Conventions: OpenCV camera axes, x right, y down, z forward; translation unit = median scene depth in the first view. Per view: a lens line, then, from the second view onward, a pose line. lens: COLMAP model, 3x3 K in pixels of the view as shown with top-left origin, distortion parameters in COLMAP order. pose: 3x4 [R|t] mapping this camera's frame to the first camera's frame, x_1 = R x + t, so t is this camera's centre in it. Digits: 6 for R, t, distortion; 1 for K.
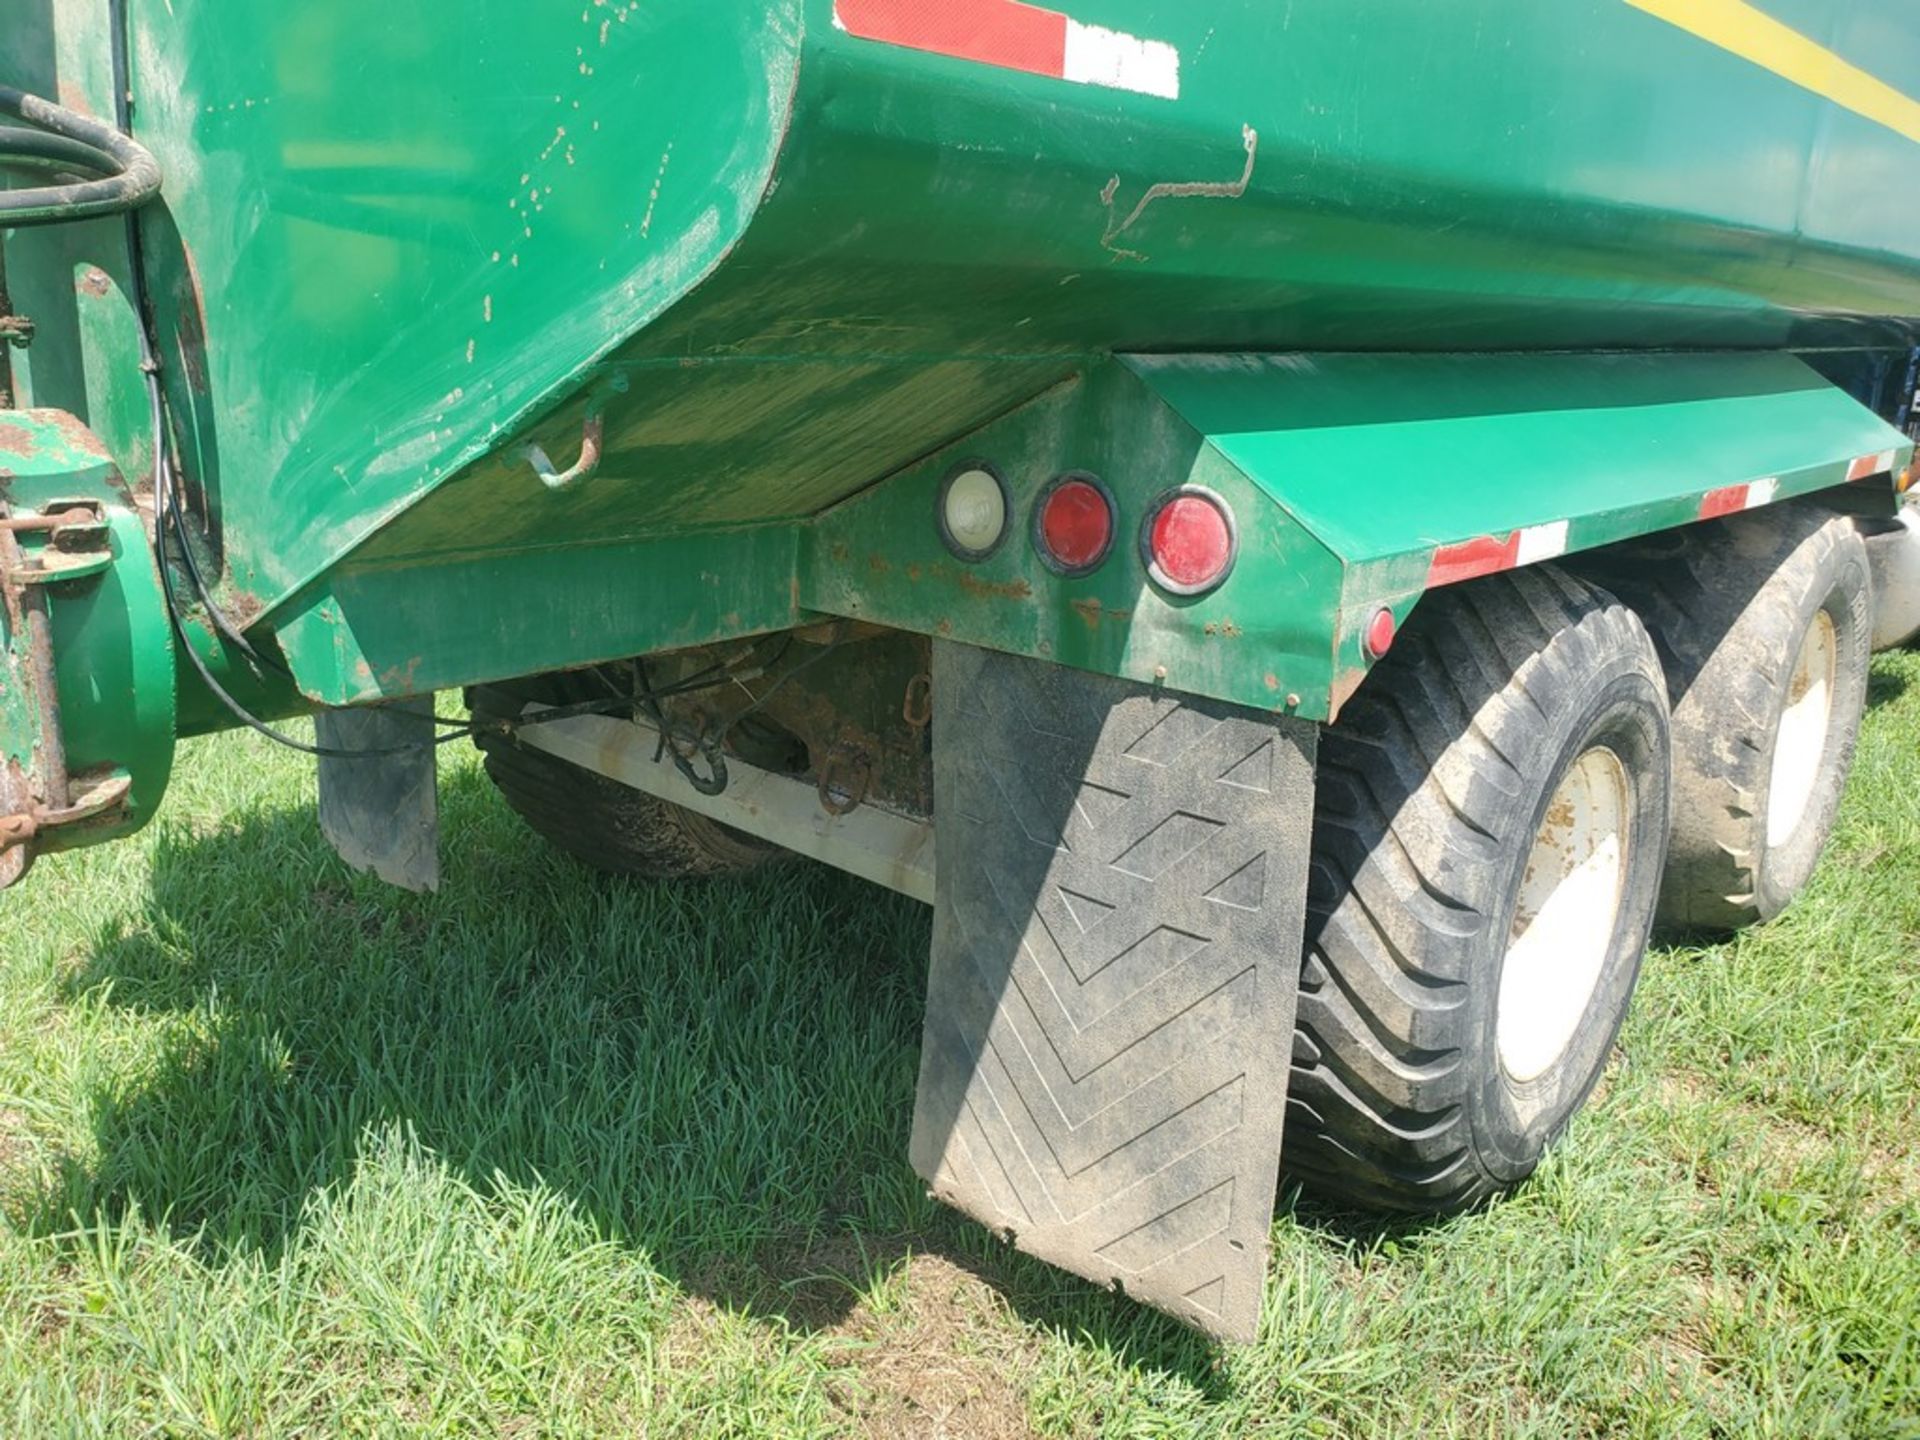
lens RADIAL K [[1444.8, 0, 945.4], [0, 1444.8, 648.9], [0, 0, 1]] dist [-0.010155, 0.023288]
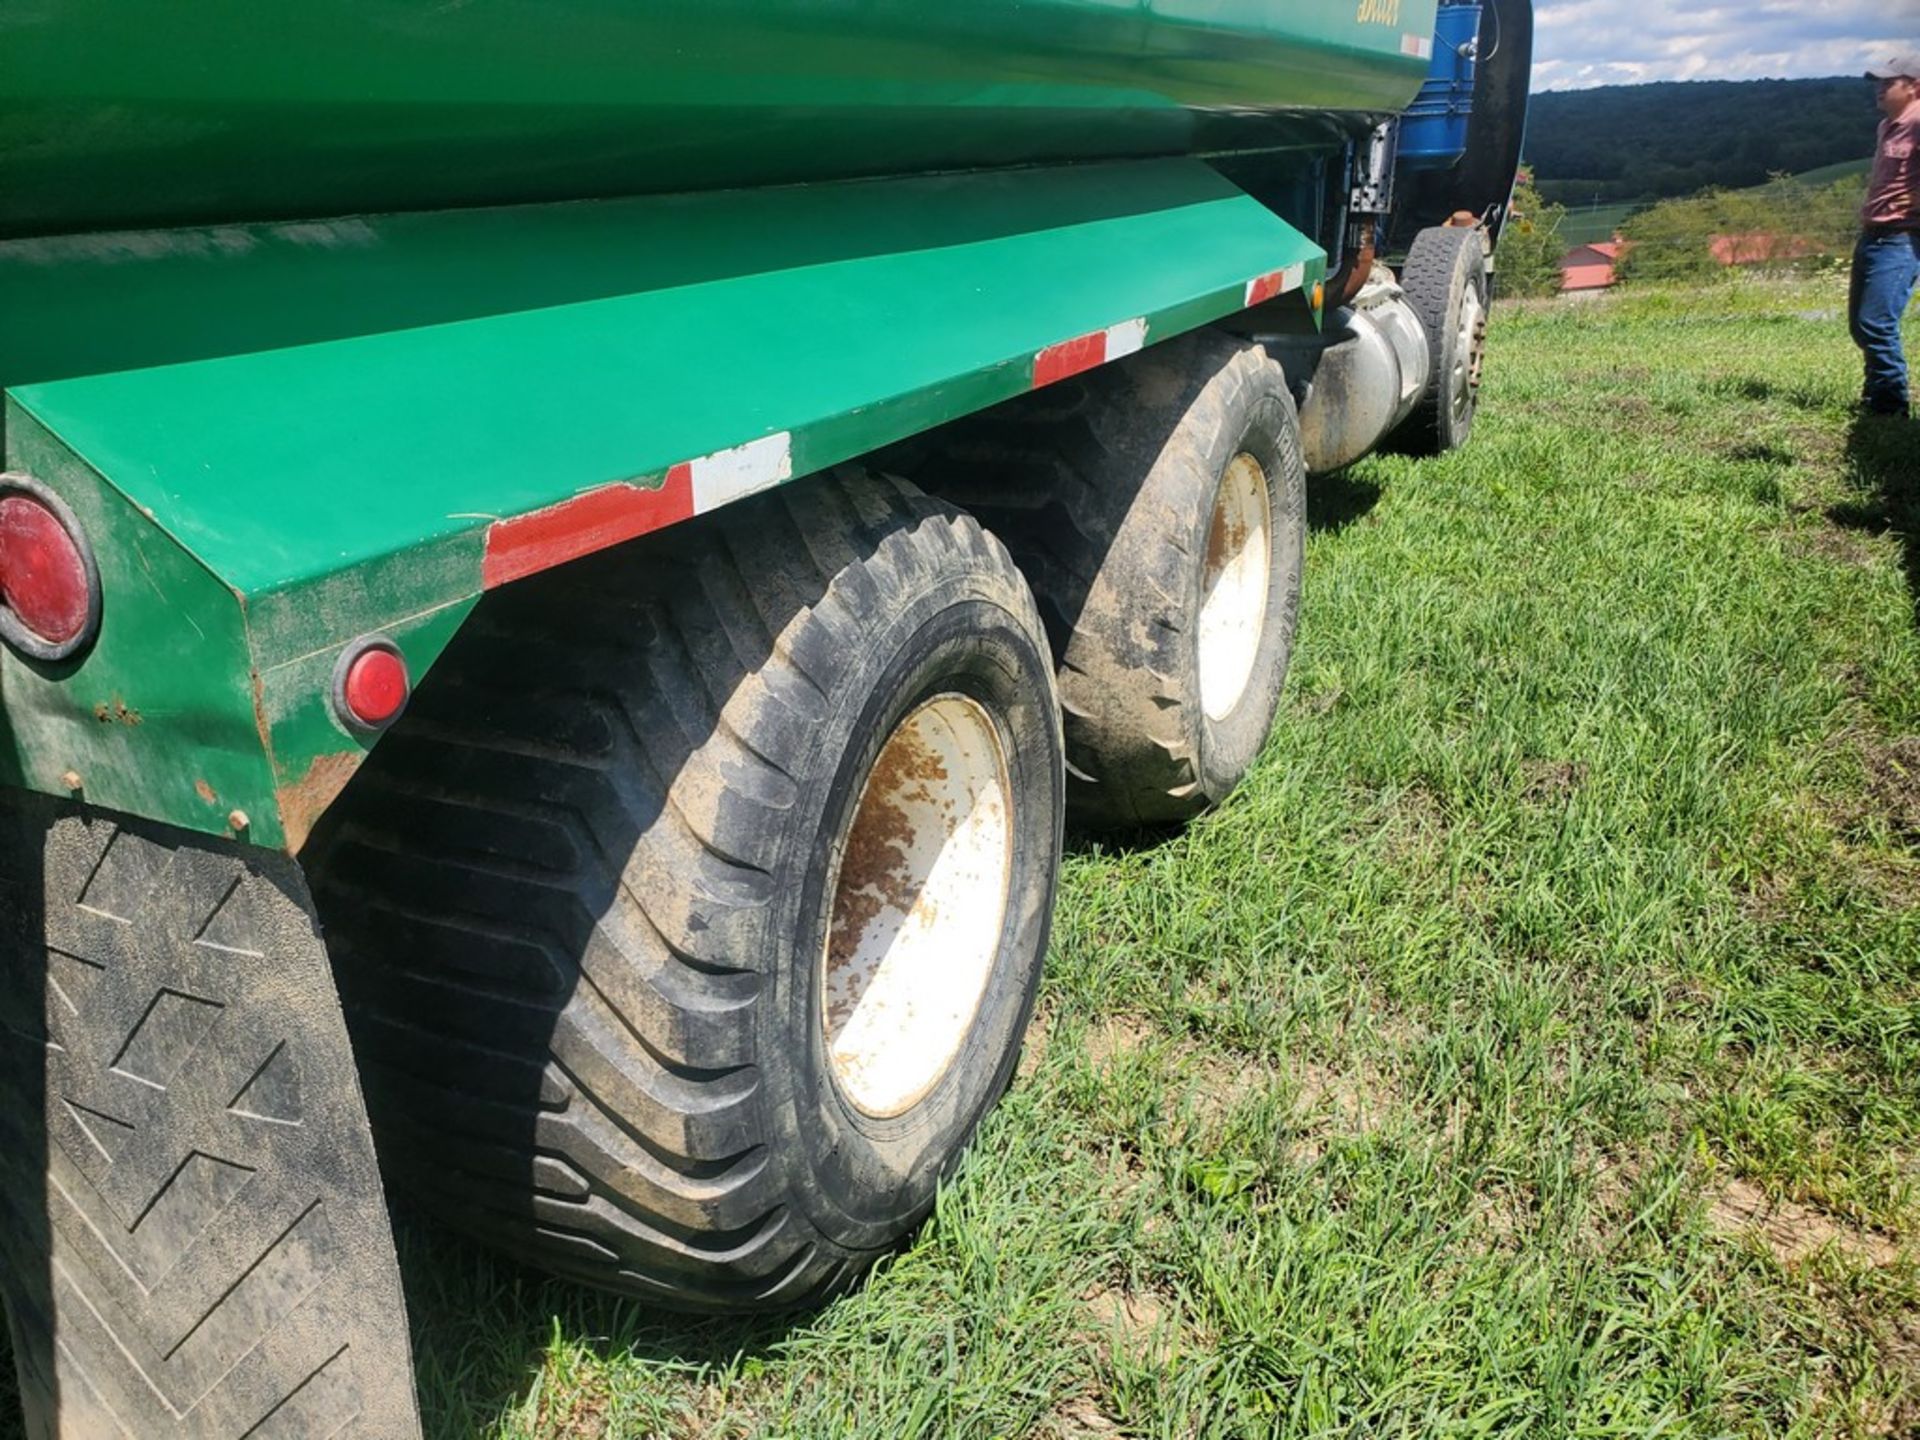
lens RADIAL K [[1413.6, 0, 910.9], [0, 1413.6, 695.3], [0, 0, 1]] dist [0.047614, -0.008279]
pose [[0.963454, -0.157046, 0.217011, 0.345656], [0.127946, 0.981524, 0.142272, -0.057729], [-0.235344, -0.109306, 0.965746, 0.321467]]
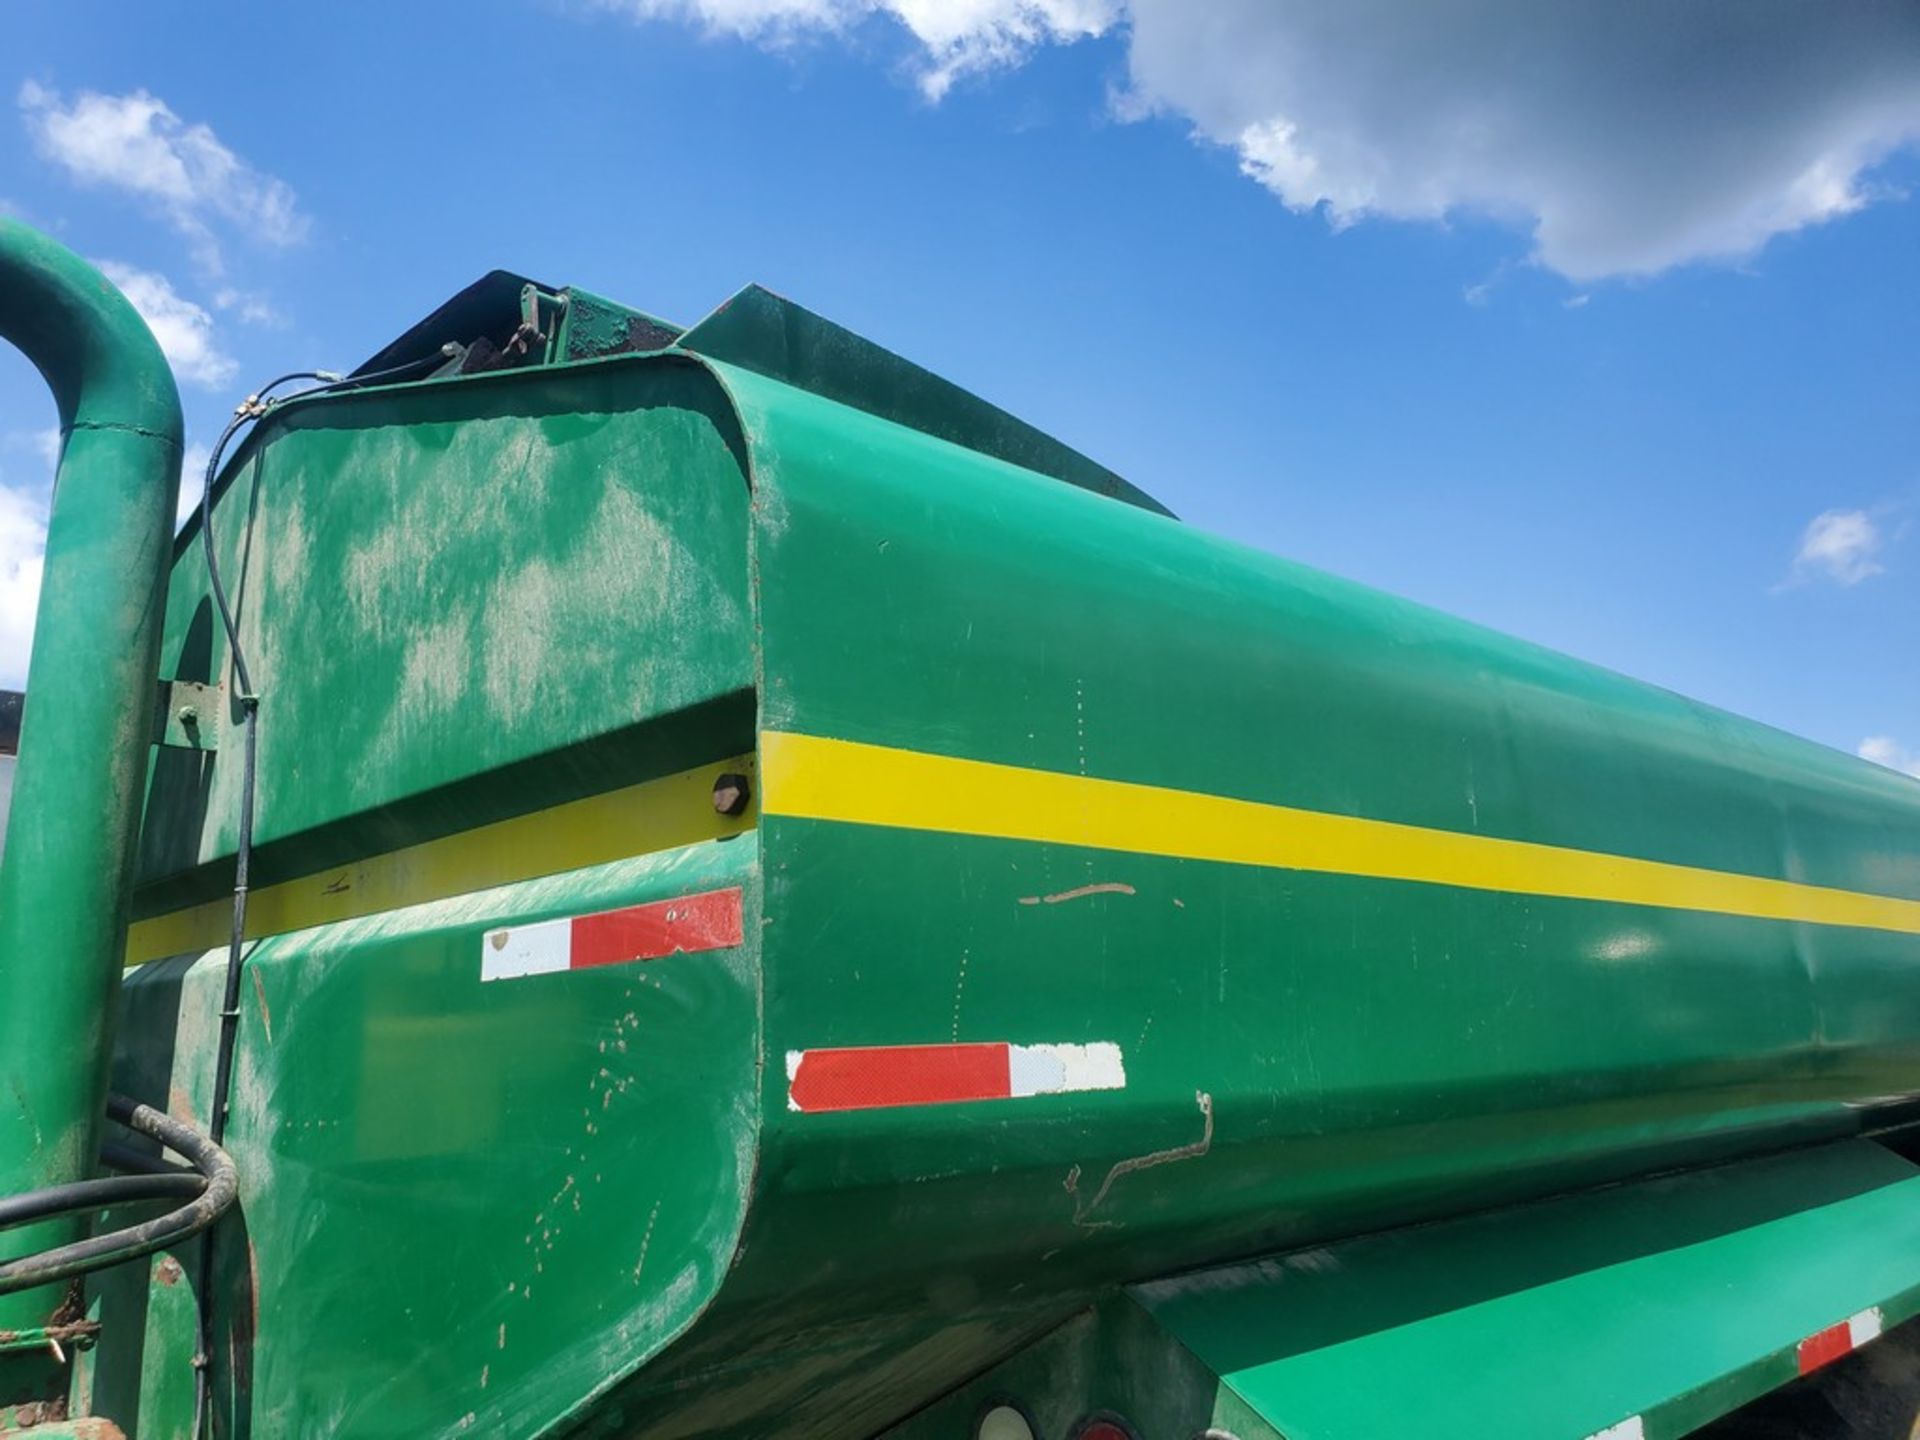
lens RADIAL K [[1444.8, 0, 948.2], [0, 1444.8, 710.4], [0, 0, 1]] dist [-0.010155, 0.023288]
pose [[0.994667, -0.093790, -0.042910, 0.072353], [0.063388, 0.884077, -0.463023, -0.095259], [0.081363, 0.457833, 0.885307, -0.091193]]
